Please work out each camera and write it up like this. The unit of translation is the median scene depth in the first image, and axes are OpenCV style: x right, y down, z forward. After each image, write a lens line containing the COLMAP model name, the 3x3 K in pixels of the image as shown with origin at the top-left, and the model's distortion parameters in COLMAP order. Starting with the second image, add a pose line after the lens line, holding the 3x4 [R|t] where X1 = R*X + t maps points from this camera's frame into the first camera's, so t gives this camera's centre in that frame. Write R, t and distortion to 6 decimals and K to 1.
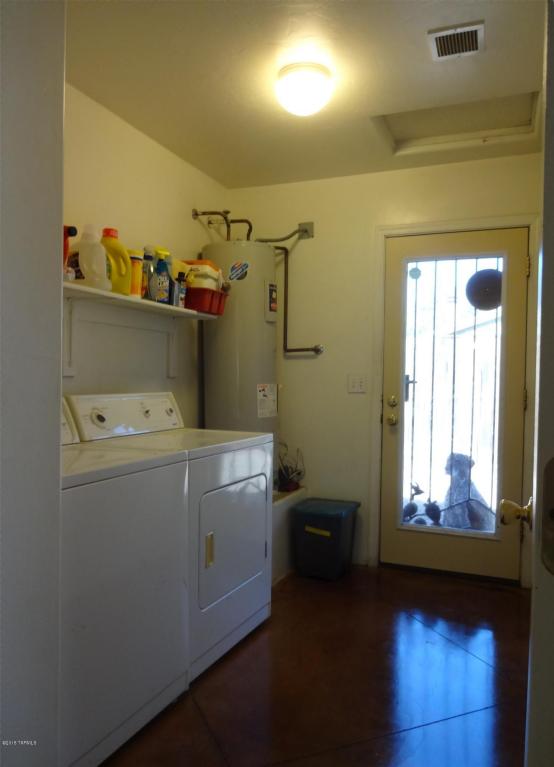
lens RADIAL K [[597.8, 0, 275.7], [0, 597.8, 387.9], [0, 0, 1]] dist [0.001312, 0.000653]
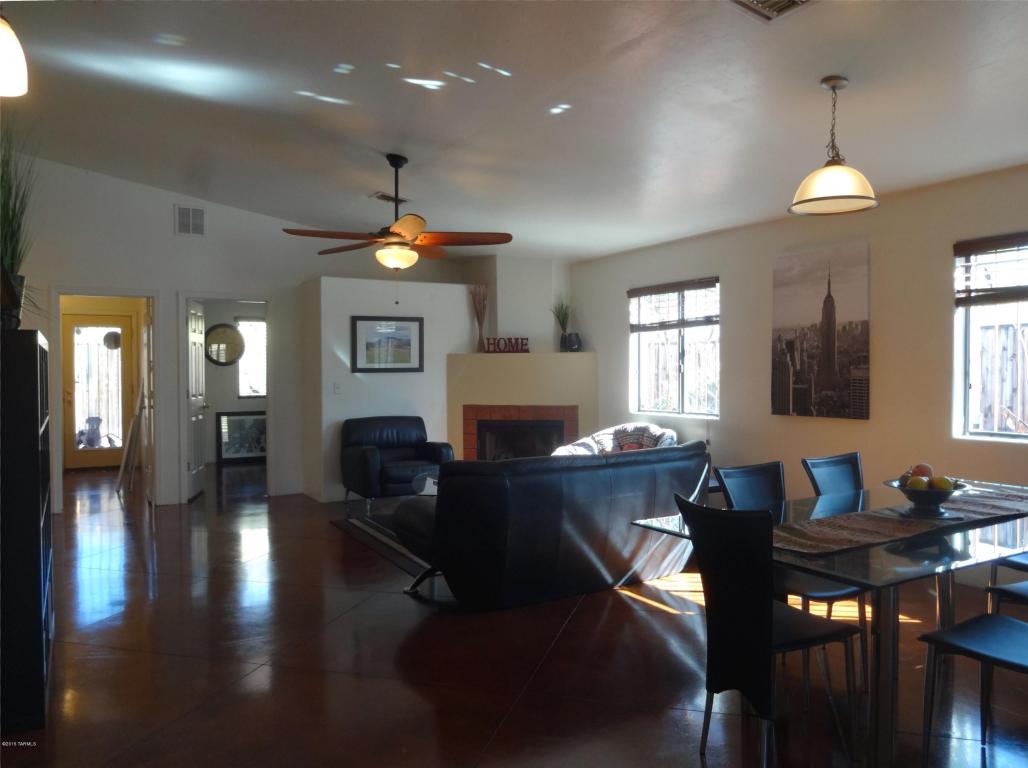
lens RADIAL K [[768.2, 0, 513.0], [0, 768.2, 387.4], [0, 0, 1]] dist [-0.012555, 0.001352]
pose [[0.631585, -0.035022, 0.774515, -0.938643], [0.029952, 0.999336, 0.020763, -0.001592], [-0.774728, 0.010084, 0.632214, -1.995621]]
